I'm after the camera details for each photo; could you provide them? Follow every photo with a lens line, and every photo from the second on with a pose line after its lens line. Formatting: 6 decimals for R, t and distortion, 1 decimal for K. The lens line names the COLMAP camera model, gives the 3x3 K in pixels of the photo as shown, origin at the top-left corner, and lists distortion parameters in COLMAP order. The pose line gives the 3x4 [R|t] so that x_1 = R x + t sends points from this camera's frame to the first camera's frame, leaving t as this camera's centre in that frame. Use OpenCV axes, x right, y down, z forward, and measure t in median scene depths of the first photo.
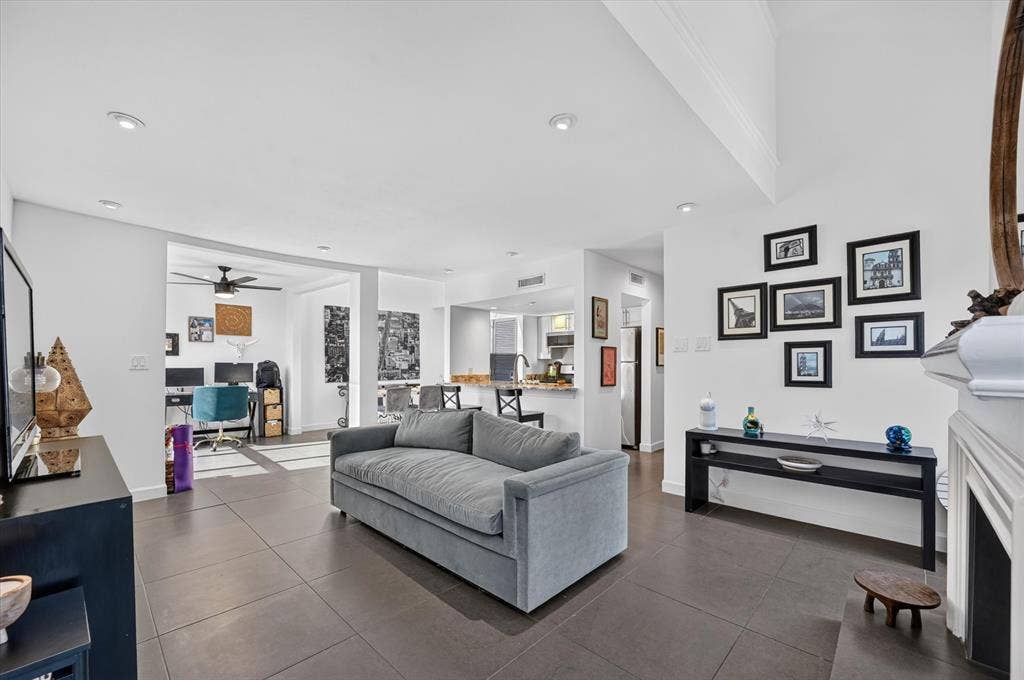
lens RADIAL K [[415.3, 0, 516.0], [0, 415.3, 364.7], [0, 0, 1]] dist [-0.000682, -0.000064]
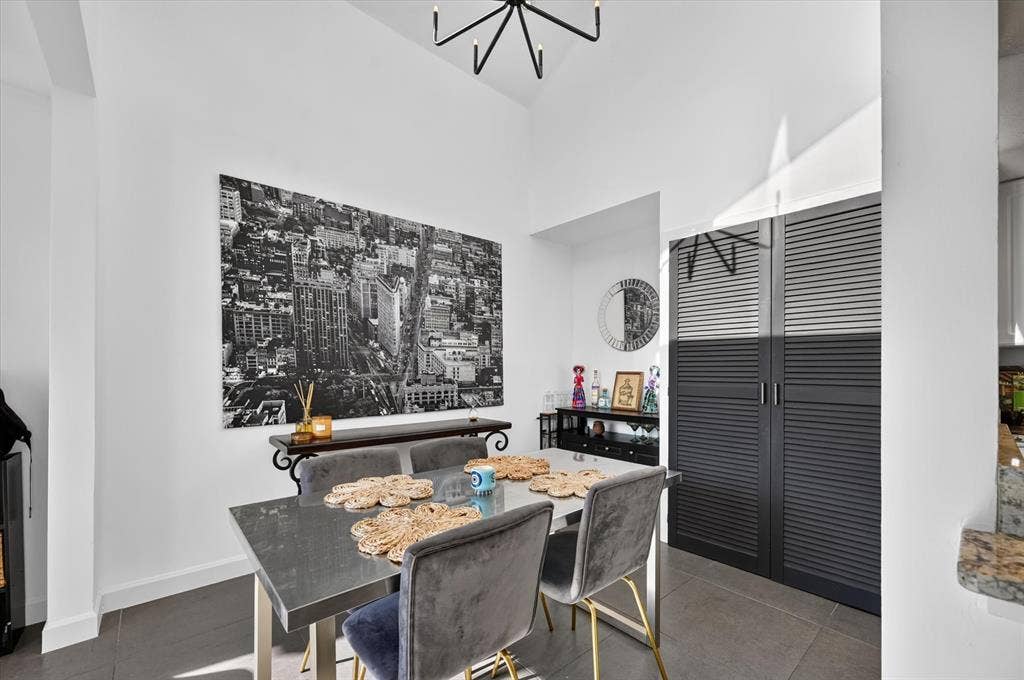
lens RADIAL K [[413.7, 0, 514.4], [0, 413.7, 369.9], [0, 0, 1]] dist [-0.000617, -0.000148]
pose [[0.995623, 0.000520, -0.093456, -0.217057], [-0.000701, 0.999998, -0.001897, 0.000685], [0.093455, 0.001954, 0.995622, 0.715204]]
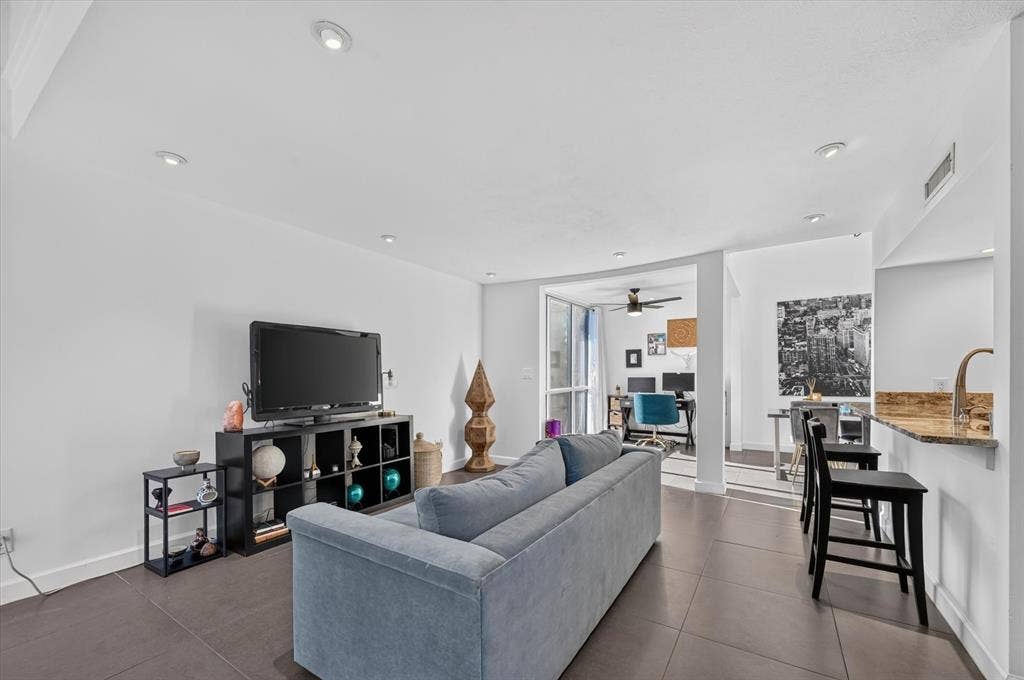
lens RADIAL K [[410.4, 0, 514.3], [0, 410.4, 376.9], [0, 0, 1]] dist [-0.001055, -0.000122]
pose [[0.187989, 0.001305, -0.982170, 0.243749], [0.005296, 0.999983, 0.002342, 0.001646], [0.982157, -0.005642, 0.187979, 0.327772]]
